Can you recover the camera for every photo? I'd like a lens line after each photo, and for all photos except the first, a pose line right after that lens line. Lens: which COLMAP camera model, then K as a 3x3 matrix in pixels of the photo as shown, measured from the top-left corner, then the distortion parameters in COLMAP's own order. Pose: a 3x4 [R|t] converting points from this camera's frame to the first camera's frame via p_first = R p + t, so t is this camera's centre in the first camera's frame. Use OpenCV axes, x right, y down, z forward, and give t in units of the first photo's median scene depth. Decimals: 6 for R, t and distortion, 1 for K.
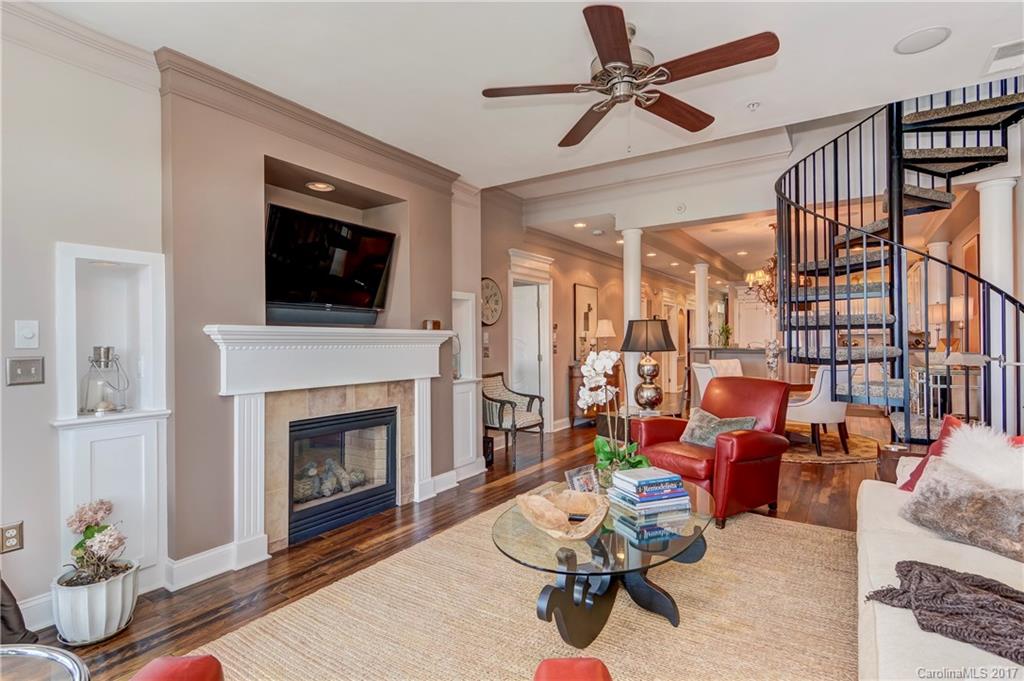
lens RADIAL K [[514.7, 0, 510.8], [0, 514.7, 337.7], [0, 0, 1]] dist [-0.002989, -0.000537]
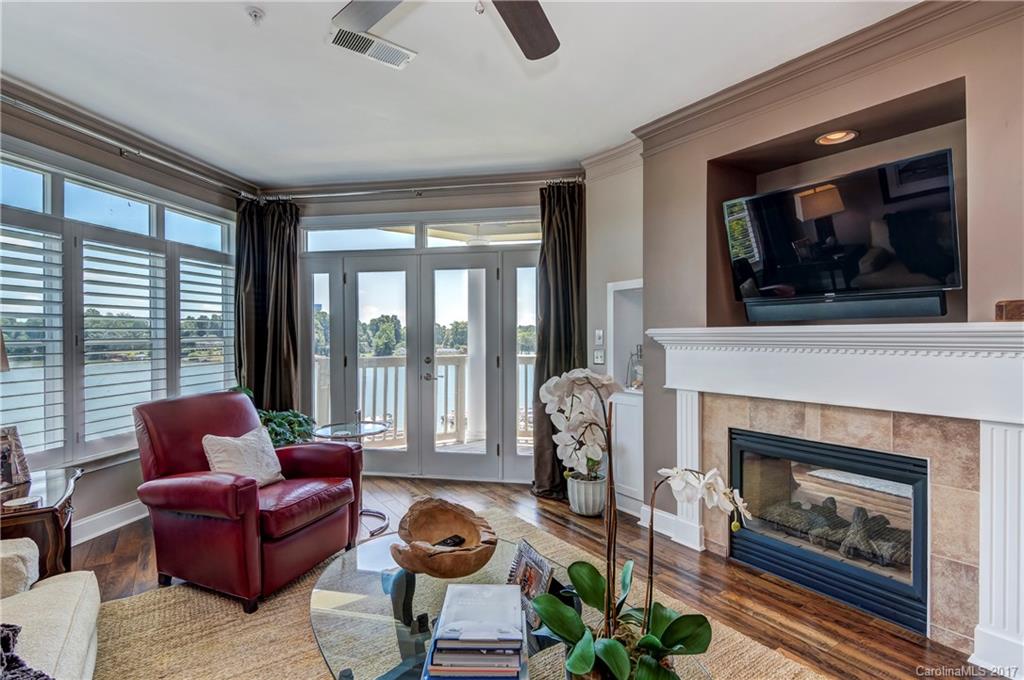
lens RADIAL K [[490.7, 0, 506.1], [0, 490.7, 343.2], [0, 0, 1]] dist [0.012854, -0.001787]
pose [[-0.353580, 0.024571, -0.935082, 0.503224], [0.011306, 0.999694, 0.021994, -0.015058], [0.935336, -0.002795, -0.353750, 0.838739]]
